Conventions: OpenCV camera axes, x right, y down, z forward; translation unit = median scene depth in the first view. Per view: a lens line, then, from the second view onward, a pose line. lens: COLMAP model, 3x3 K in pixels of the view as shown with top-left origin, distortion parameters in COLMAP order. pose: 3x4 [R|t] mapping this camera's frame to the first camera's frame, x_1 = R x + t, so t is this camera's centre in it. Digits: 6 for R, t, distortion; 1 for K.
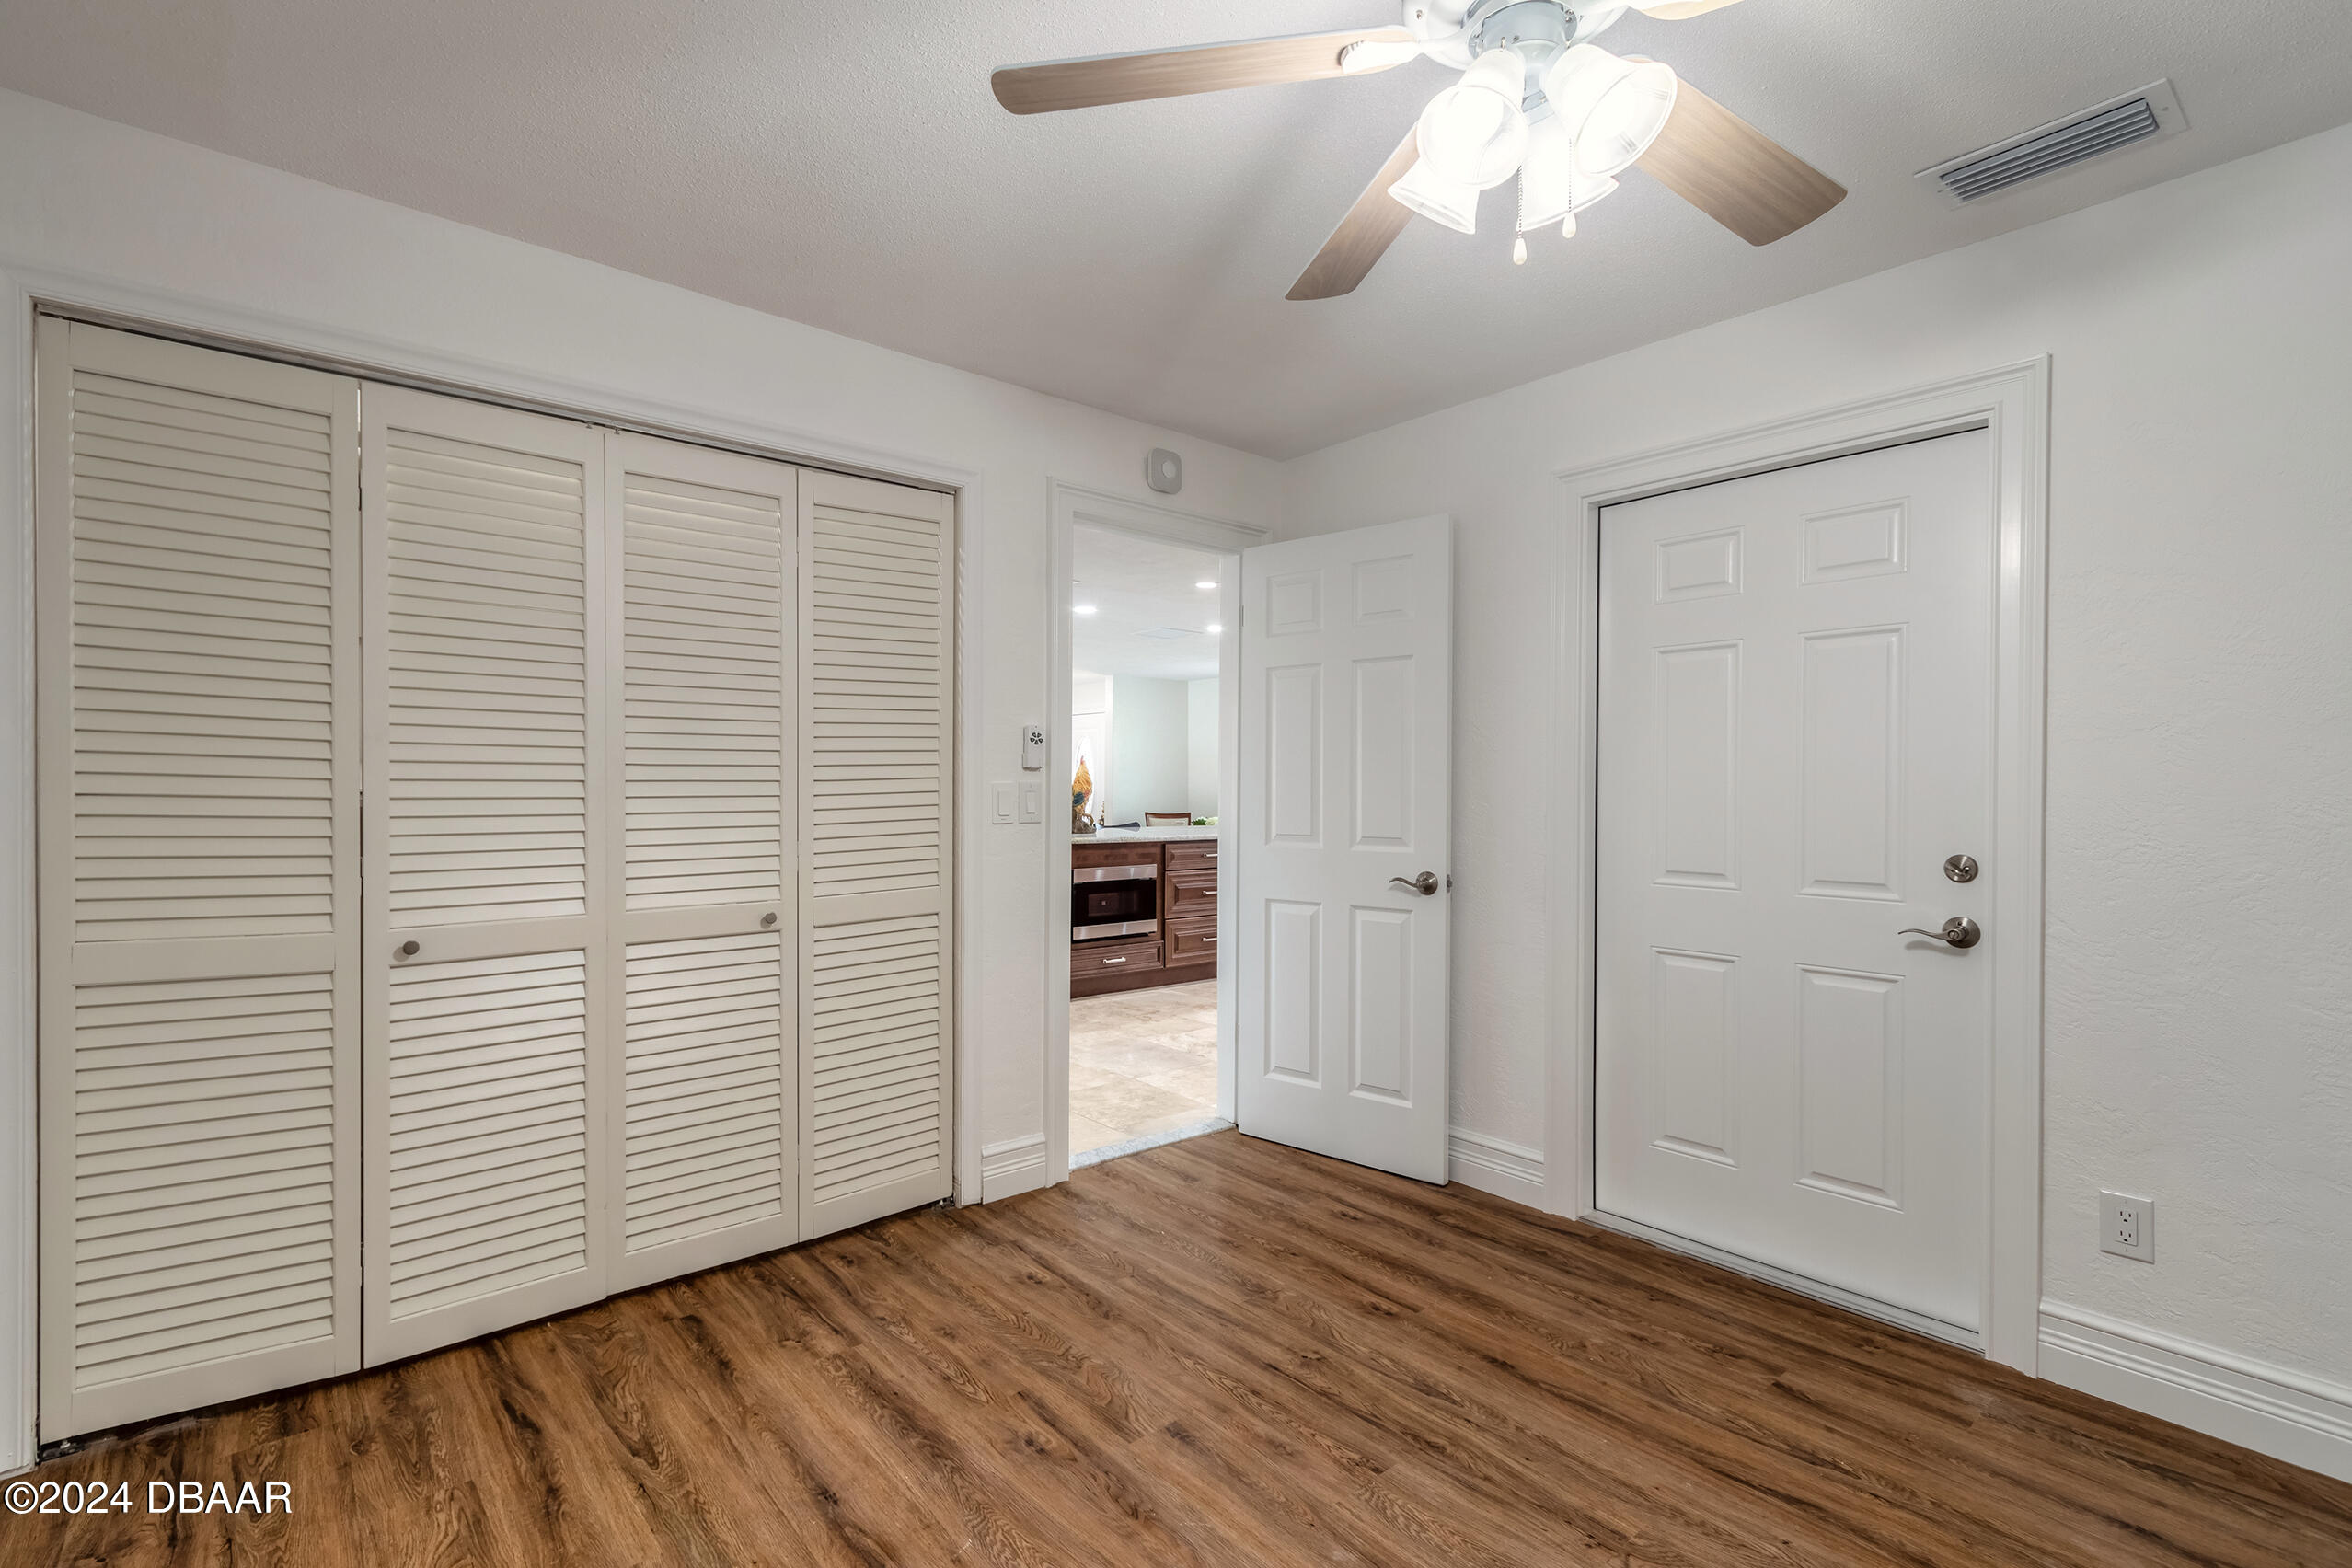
lens RADIAL K [[1067.9, 0, 1139.4], [0, 1067.9, 793.5], [0, 0, 1]] dist [0.012799, -0.006185]
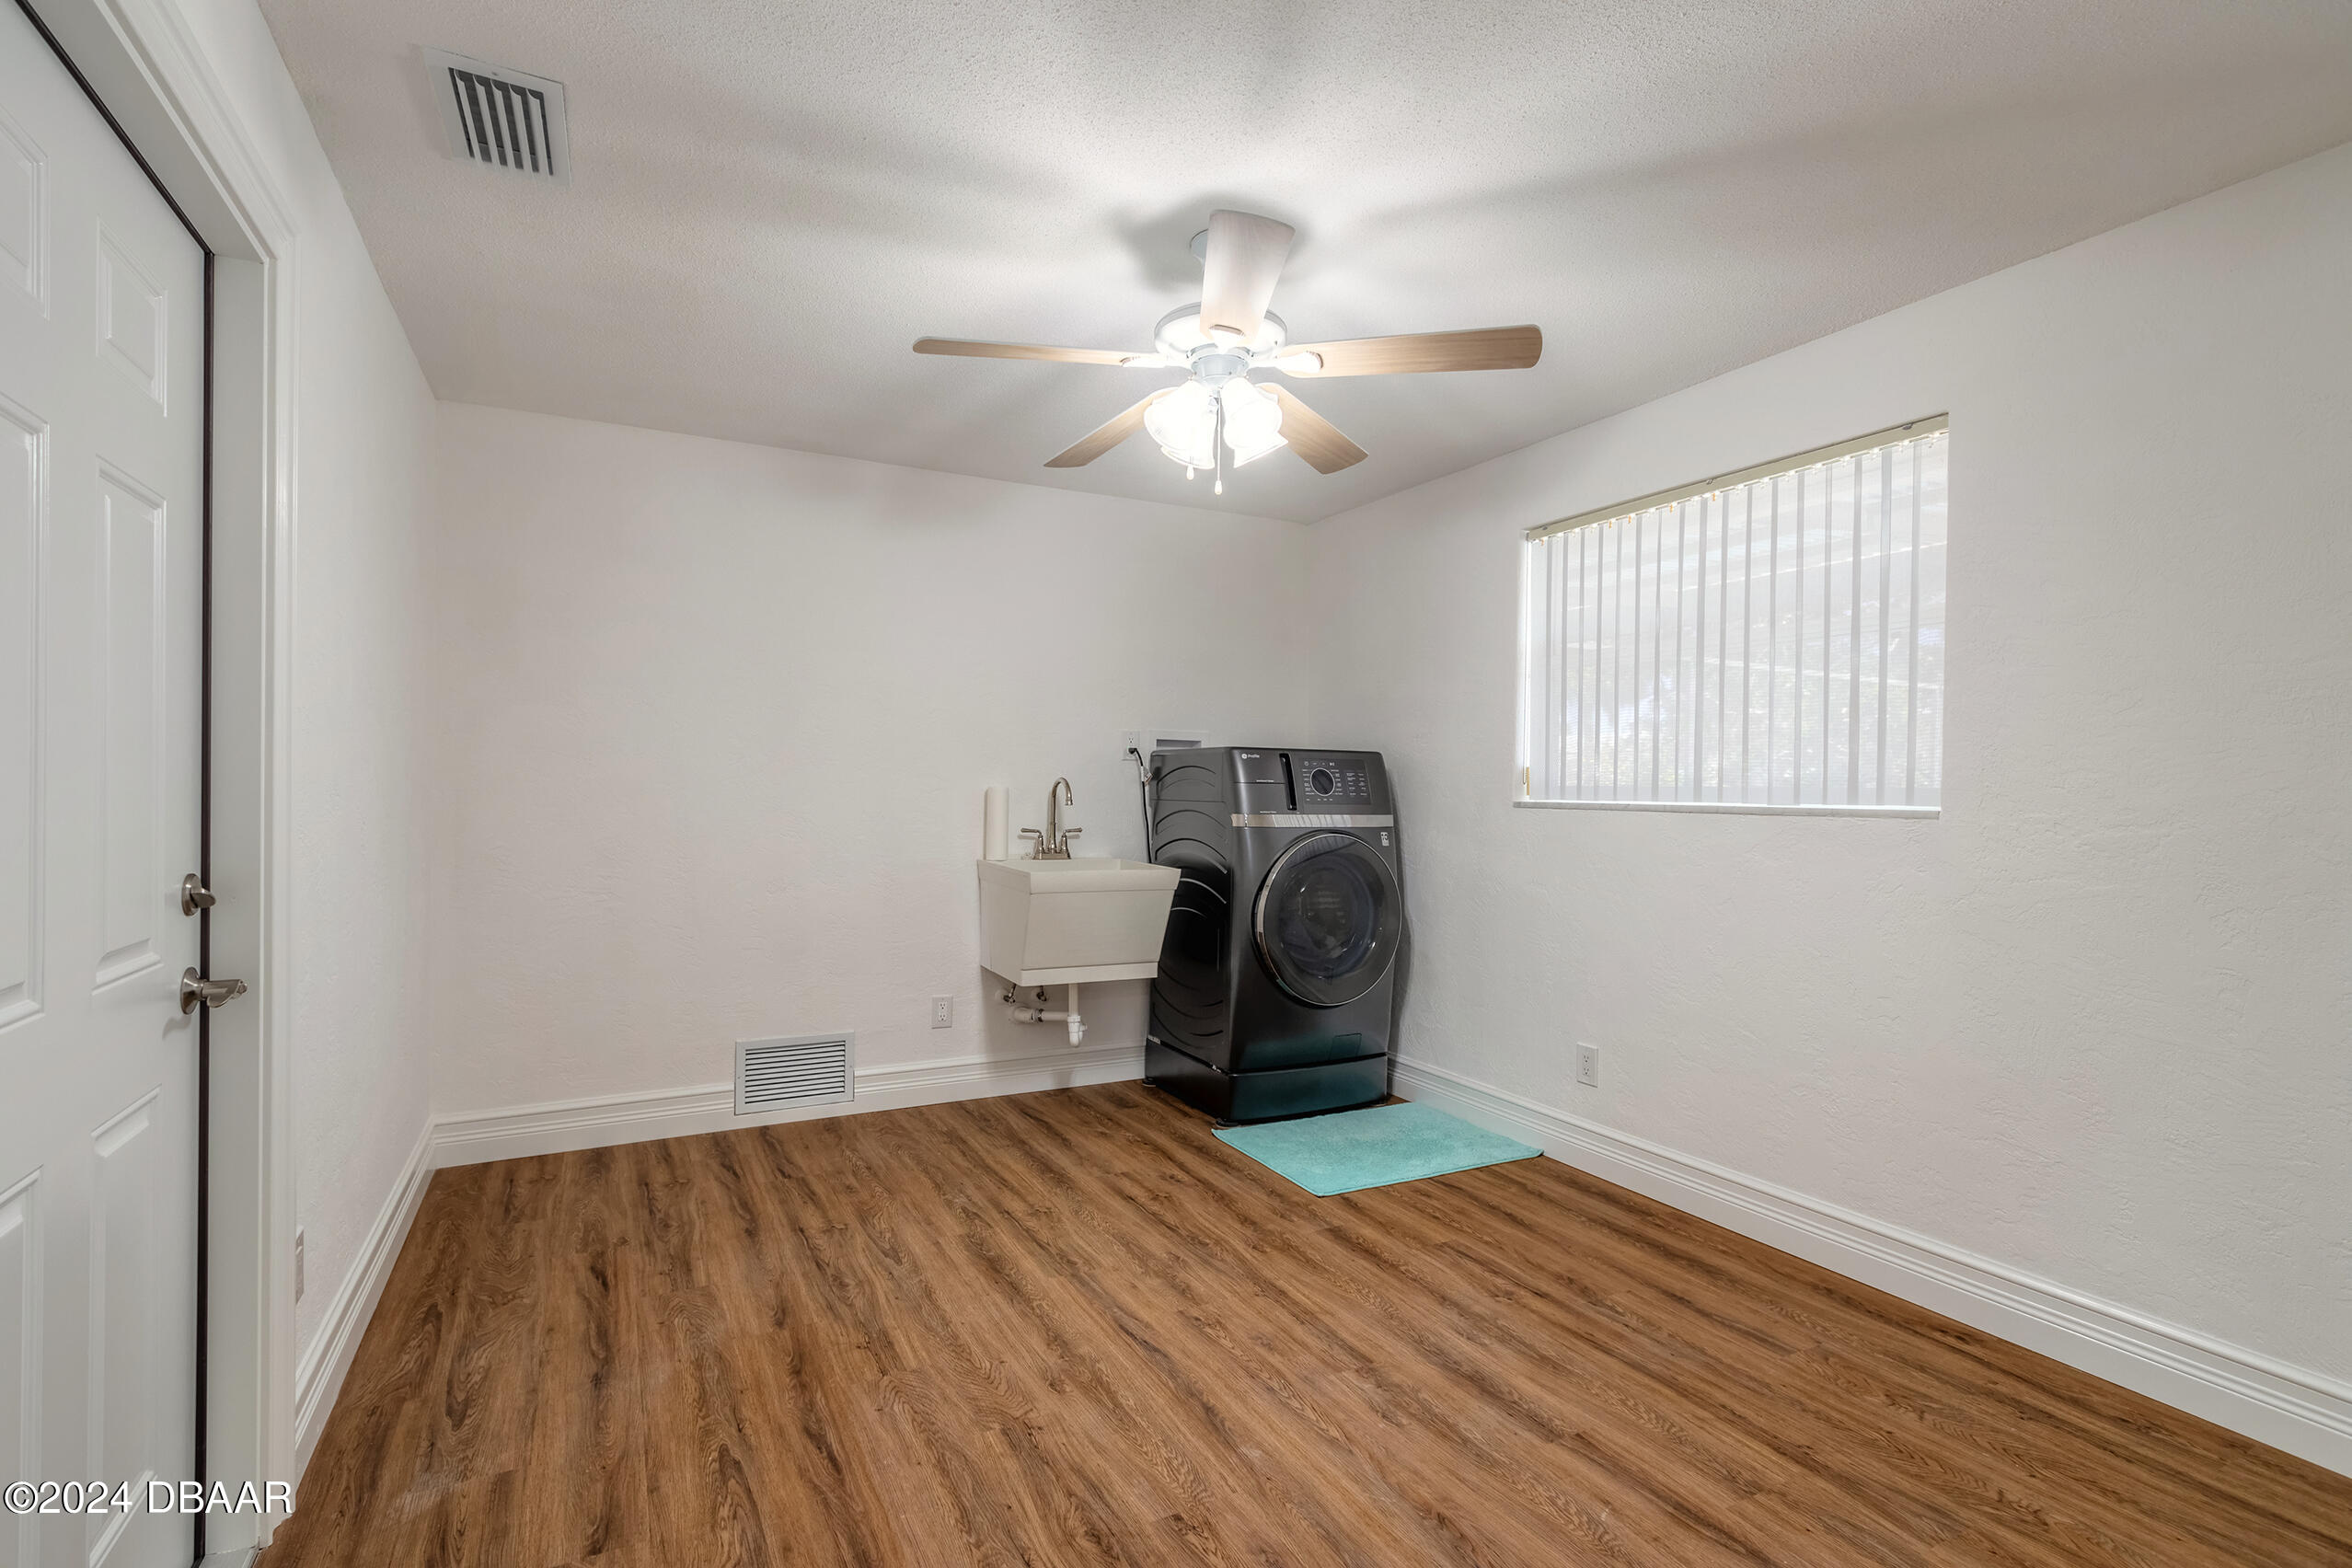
lens RADIAL K [[1067.9, 0, 1139.4], [0, 1067.9, 793.5], [0, 0, 1]] dist [0.012799, -0.006185]
pose [[-0.975820, -0.018227, 0.217814, 0.062950], [-0.015398, 0.999774, 0.014682, -0.015822], [-0.218033, 0.010973, -0.975880, 1.970106]]
